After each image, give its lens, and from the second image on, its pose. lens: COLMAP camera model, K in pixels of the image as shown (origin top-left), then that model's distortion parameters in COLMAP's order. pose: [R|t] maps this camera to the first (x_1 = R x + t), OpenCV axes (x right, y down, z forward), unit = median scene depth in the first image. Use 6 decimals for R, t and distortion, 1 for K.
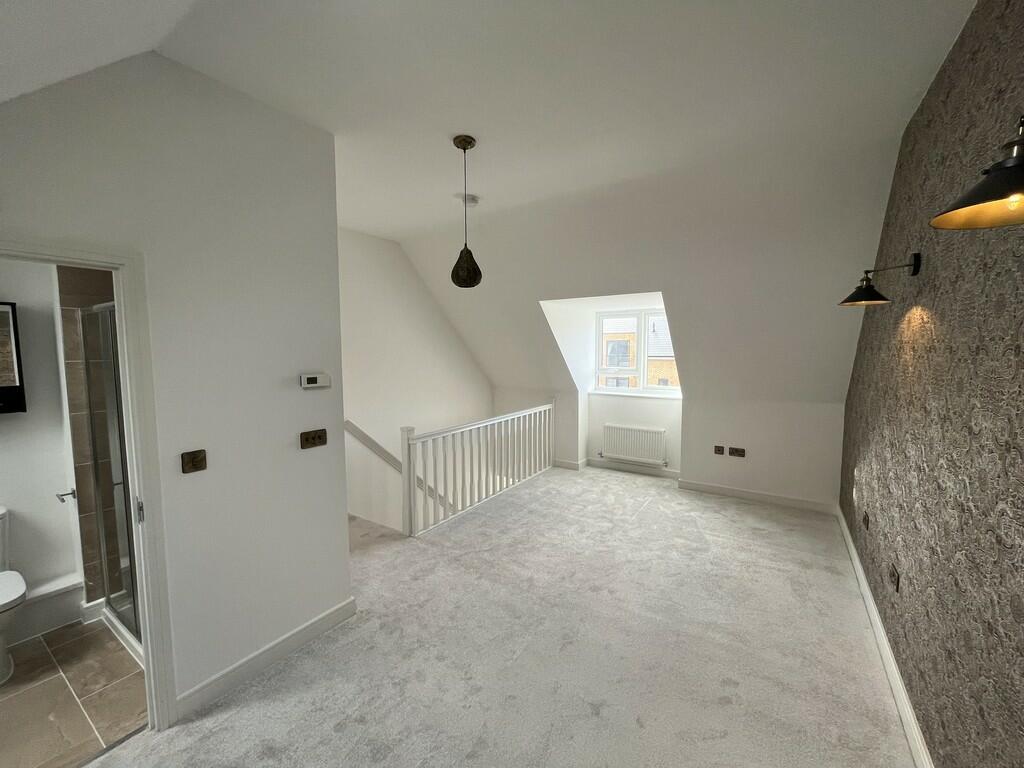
lens RADIAL K [[413.9, 0, 511.5], [0, 413.9, 385.7], [0, 0, 1]] dist [-0.004322, -0.000294]
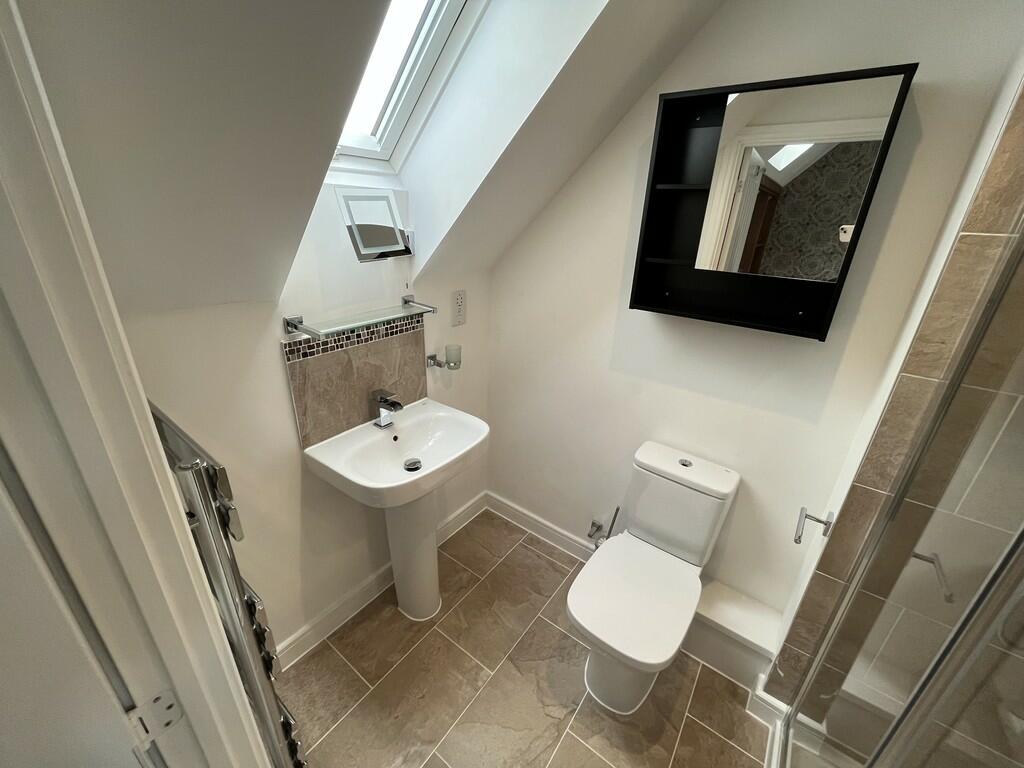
lens RADIAL K [[413.9, 0, 509.5], [0, 413.9, 383.6], [0, 0, 1]] dist [-0.004322, -0.000294]
pose [[-0.073710, 0.391918, -0.917042, -0.659236], [-0.107429, 0.911073, 0.398002, -0.038782], [0.991477, 0.127853, -0.025051, 0.621357]]
